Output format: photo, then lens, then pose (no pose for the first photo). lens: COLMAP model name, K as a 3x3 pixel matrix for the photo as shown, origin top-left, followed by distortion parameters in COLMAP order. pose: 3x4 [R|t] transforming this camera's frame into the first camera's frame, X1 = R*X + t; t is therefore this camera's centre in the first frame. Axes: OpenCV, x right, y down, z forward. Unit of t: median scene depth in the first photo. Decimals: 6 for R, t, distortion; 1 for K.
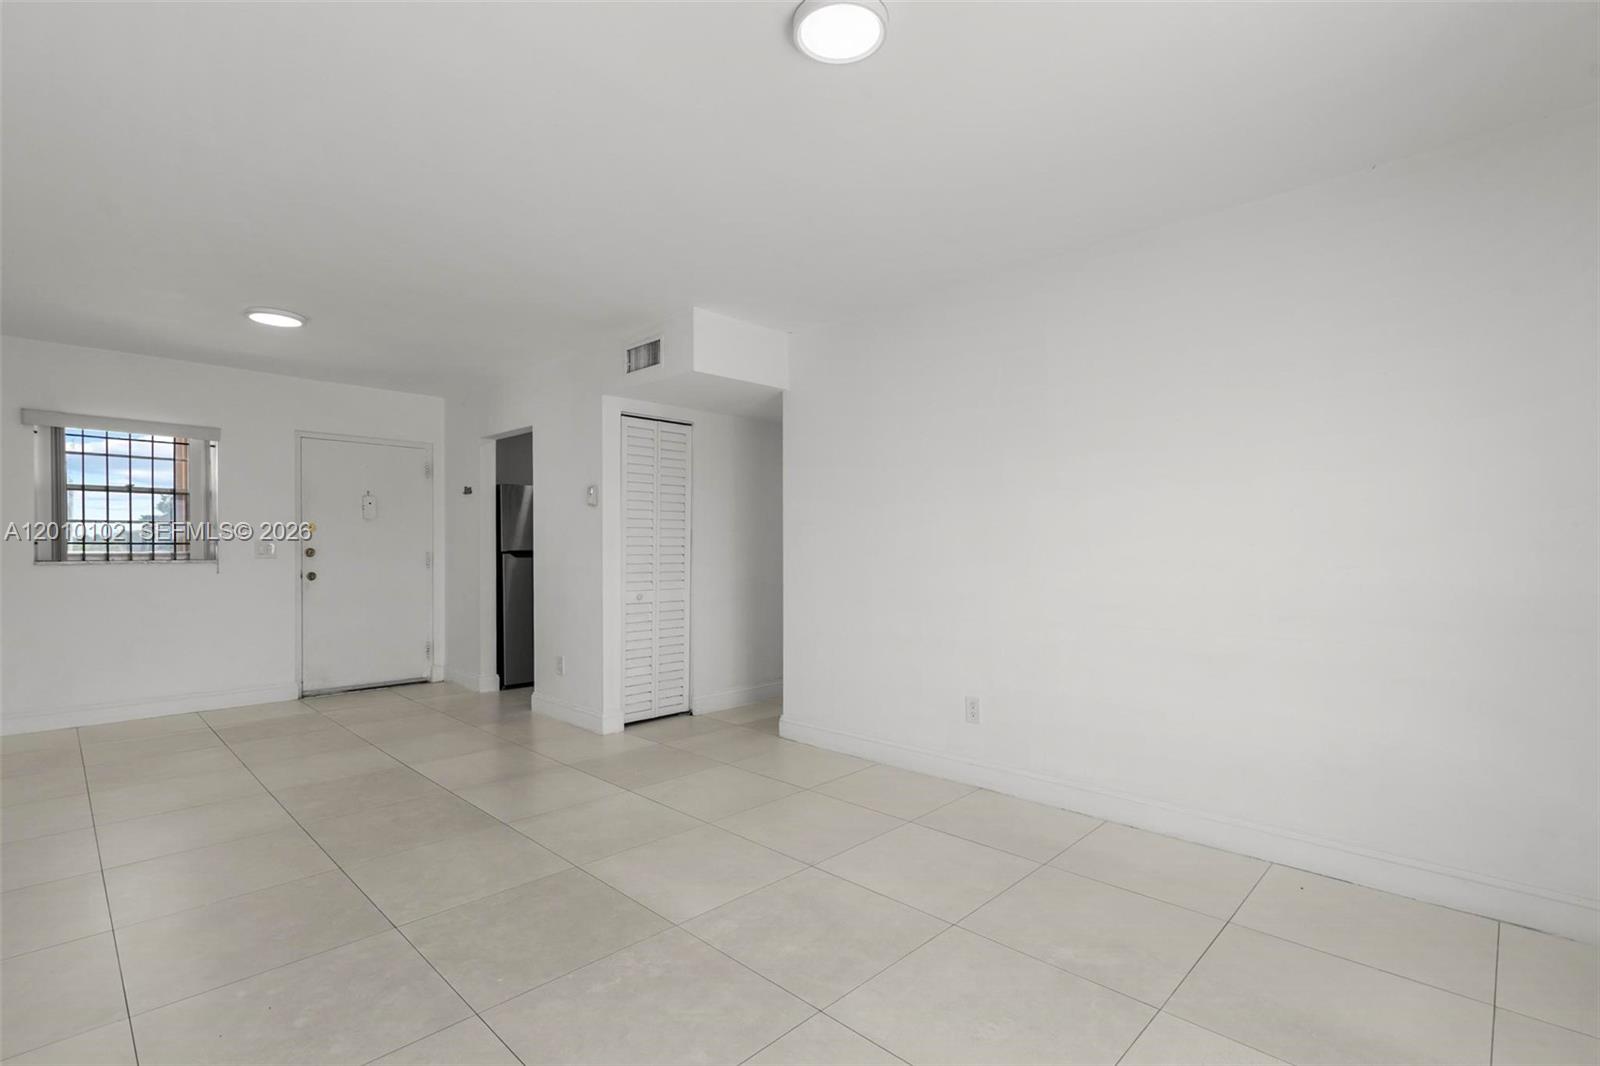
lens RADIAL K [[723.7, 0, 805.8], [0, 723.7, 555.2], [0, 0, 1]] dist [0.000998, -0.005264]
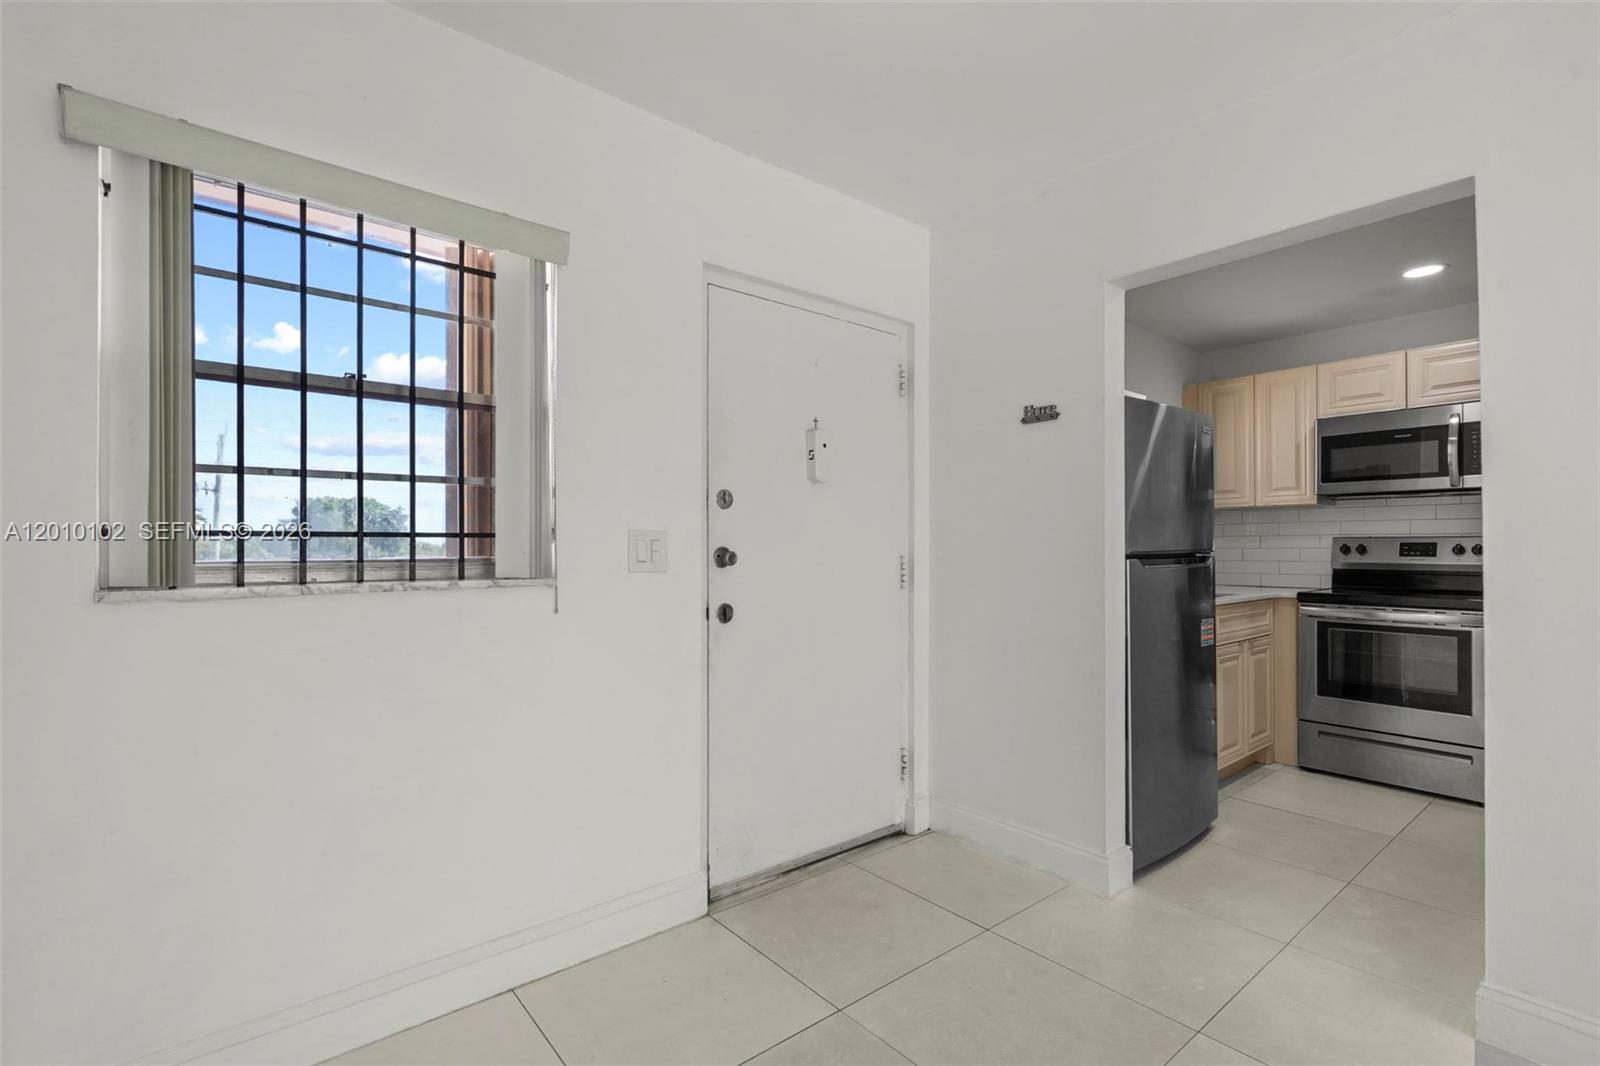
lens RADIAL K [[722.5, 0, 798.7], [0, 722.5, 541.9], [0, 0, 1]] dist [0.000002, -0.000179]
pose [[0.993786, -0.003399, -0.111253, -0.654715], [0.001729, 0.999885, -0.015098, -0.006975], [0.111291, 0.014812, 0.993677, 0.643459]]
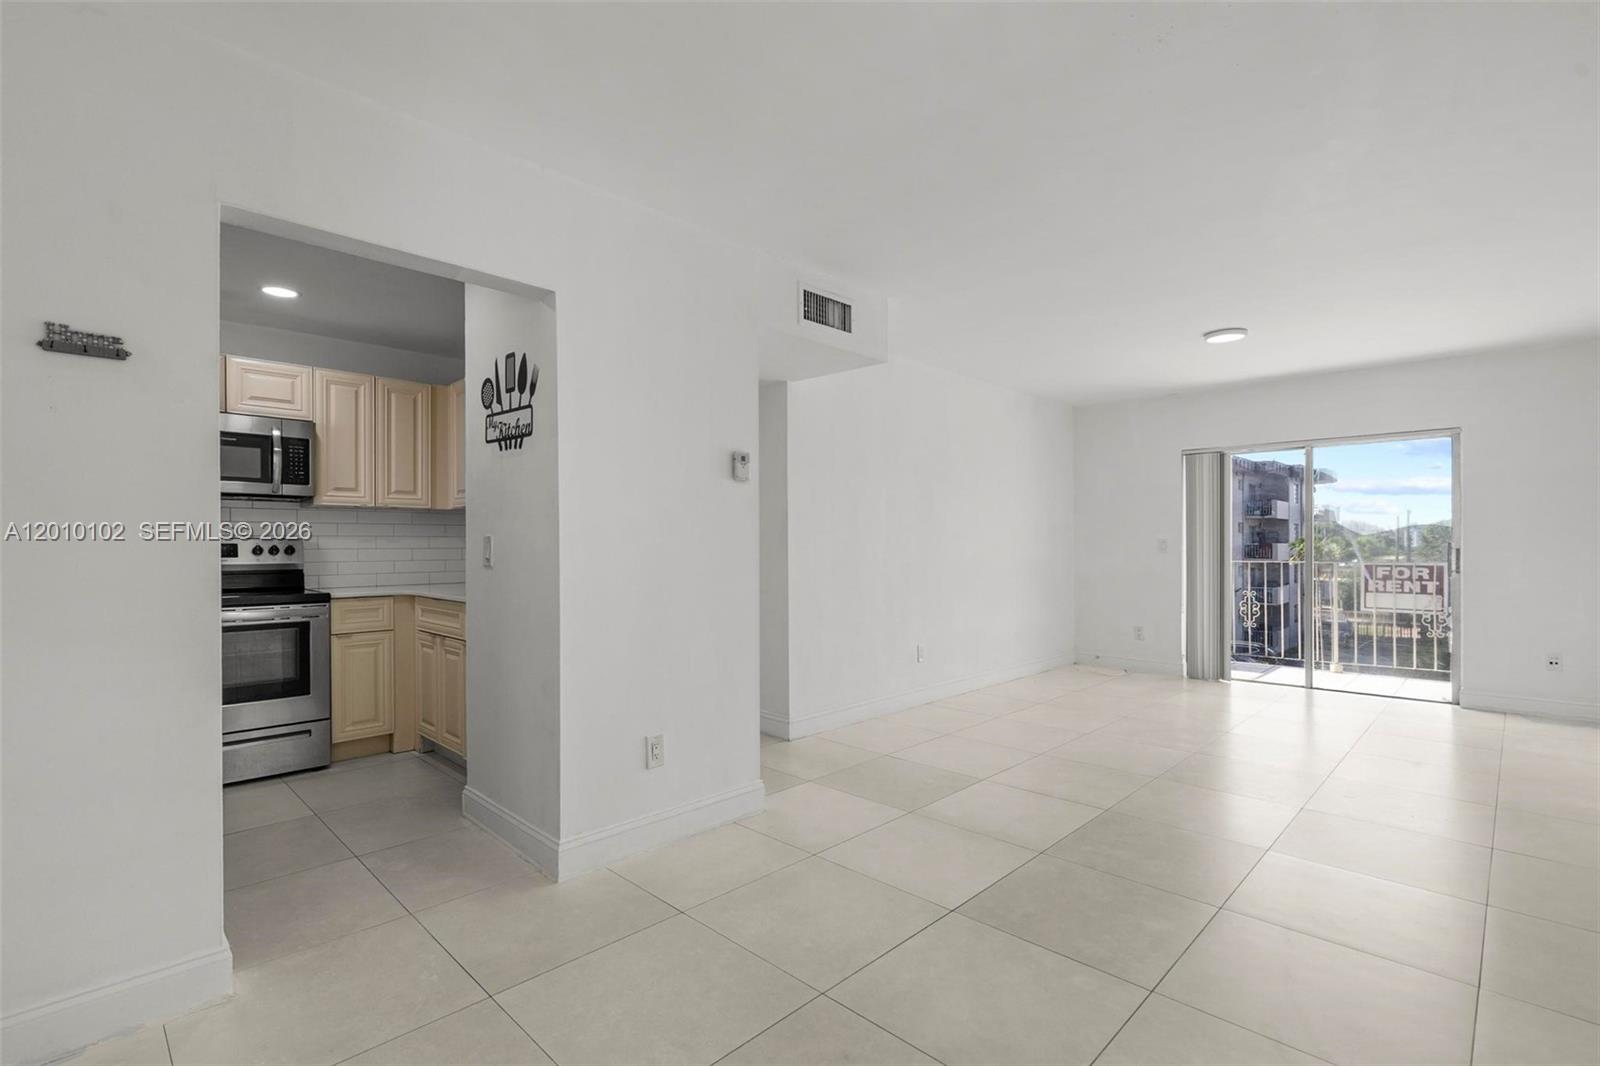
lens RADIAL K [[751.4, 0, 777.9], [0, 751.4, 543.8], [0, 0, 1]] dist [0.001278, 0.000551]
pose [[0.023937, -0.000963, 0.999713, -0.873033], [0.014259, 0.999898, 0.000622, -0.008640], [-0.999612, 0.014240, 0.023948, 0.838548]]
